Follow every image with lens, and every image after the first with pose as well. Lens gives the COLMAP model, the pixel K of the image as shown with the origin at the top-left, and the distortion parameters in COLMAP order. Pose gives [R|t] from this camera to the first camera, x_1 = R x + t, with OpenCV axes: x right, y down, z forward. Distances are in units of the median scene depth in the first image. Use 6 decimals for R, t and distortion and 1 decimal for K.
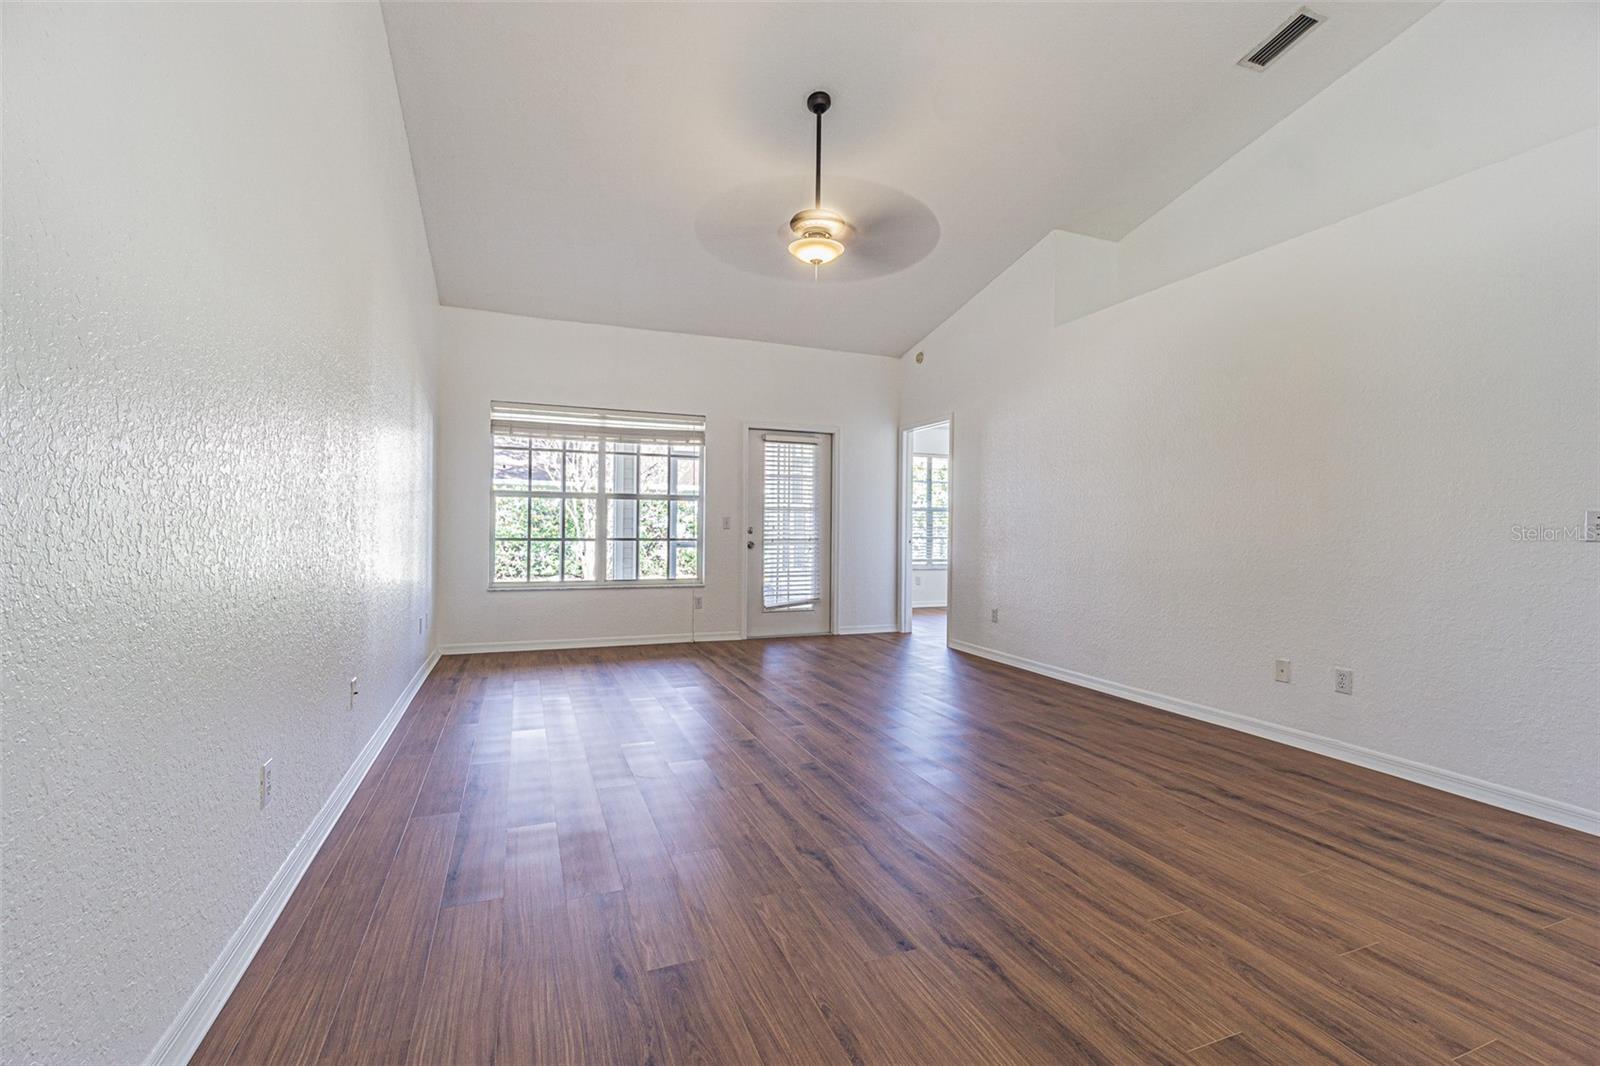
lens RADIAL K [[696.0, 0, 801.0], [0, 696.0, 528.6], [0, 0, 1]] dist [-0.001829, -0.000030]
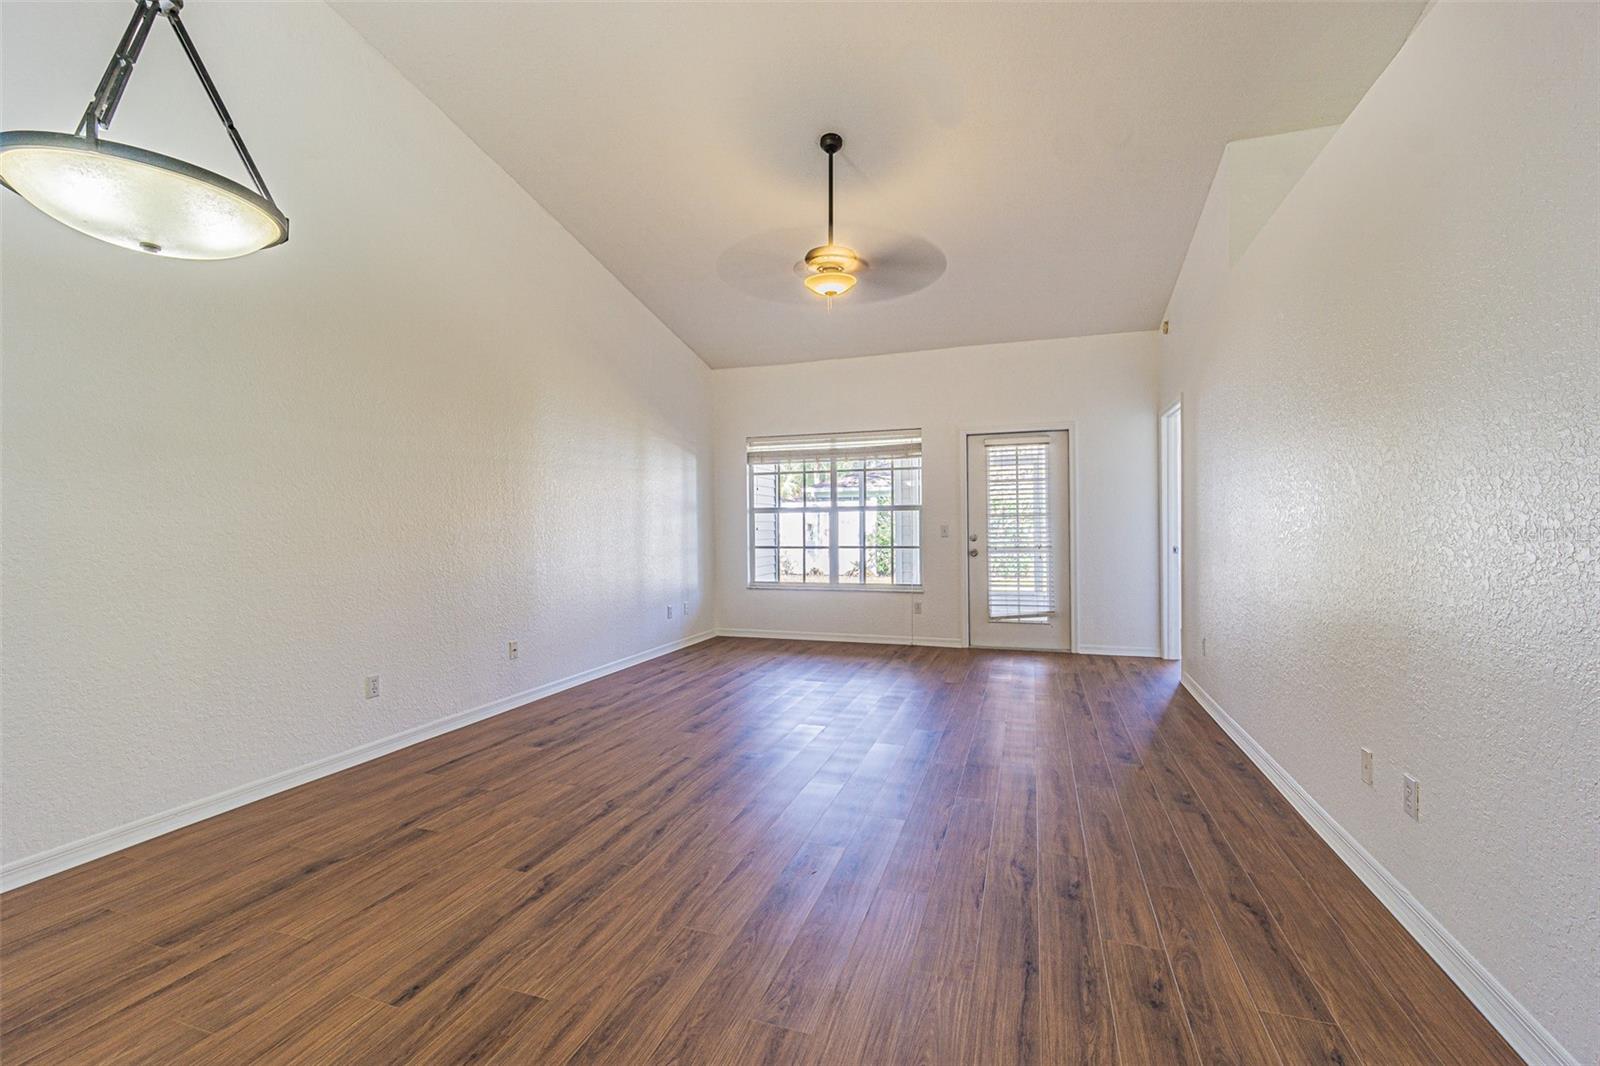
lens RADIAL K [[696.0, 0, 791.6], [0, 696.0, 529.2], [0, 0, 1]] dist [-0.001829, -0.000030]
pose [[0.753292, -0.013926, -0.657538, 0.468585], [0.016901, 0.999856, -0.001814, -0.015276], [0.657469, -0.009747, 0.753419, 0.107824]]
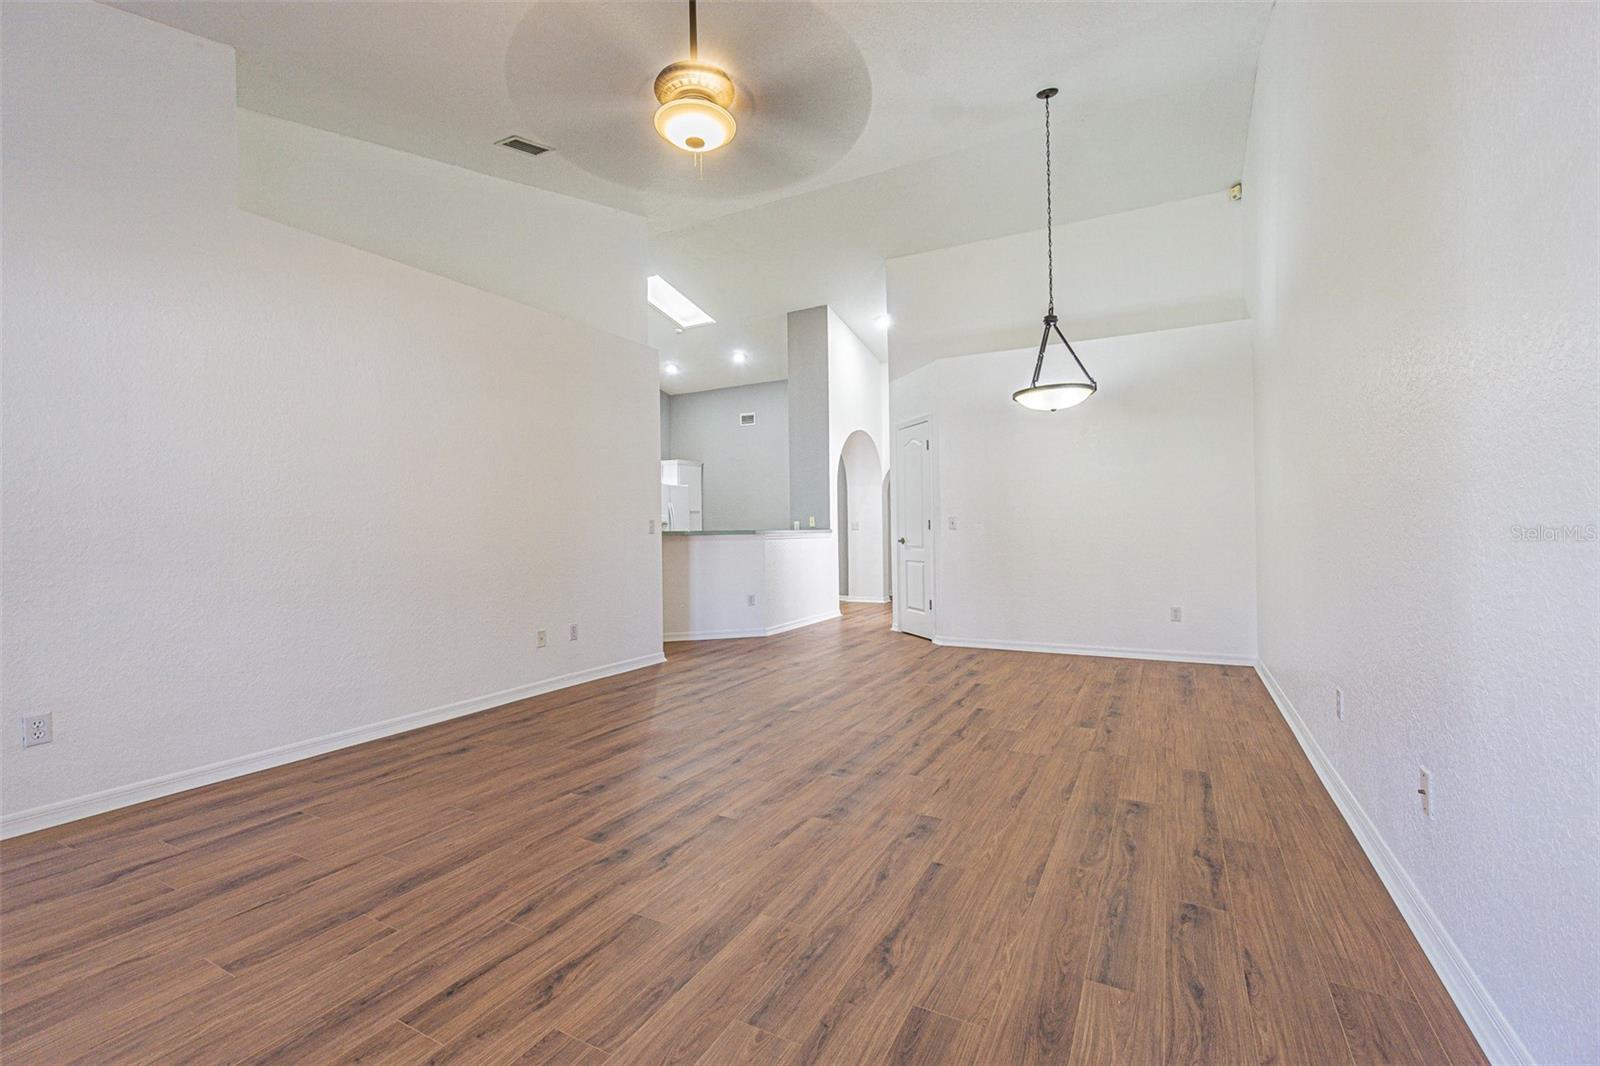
lens RADIAL K [[696.0, 0, 787.5], [0, 696.0, 531.9], [0, 0, 1]] dist [-0.001829, -0.000030]
pose [[-0.631677, -0.006427, 0.775205, -0.396681], [0.008449, 0.999849, 0.015175, -0.007257], [-0.775185, 0.016135, -0.631528, 0.953230]]
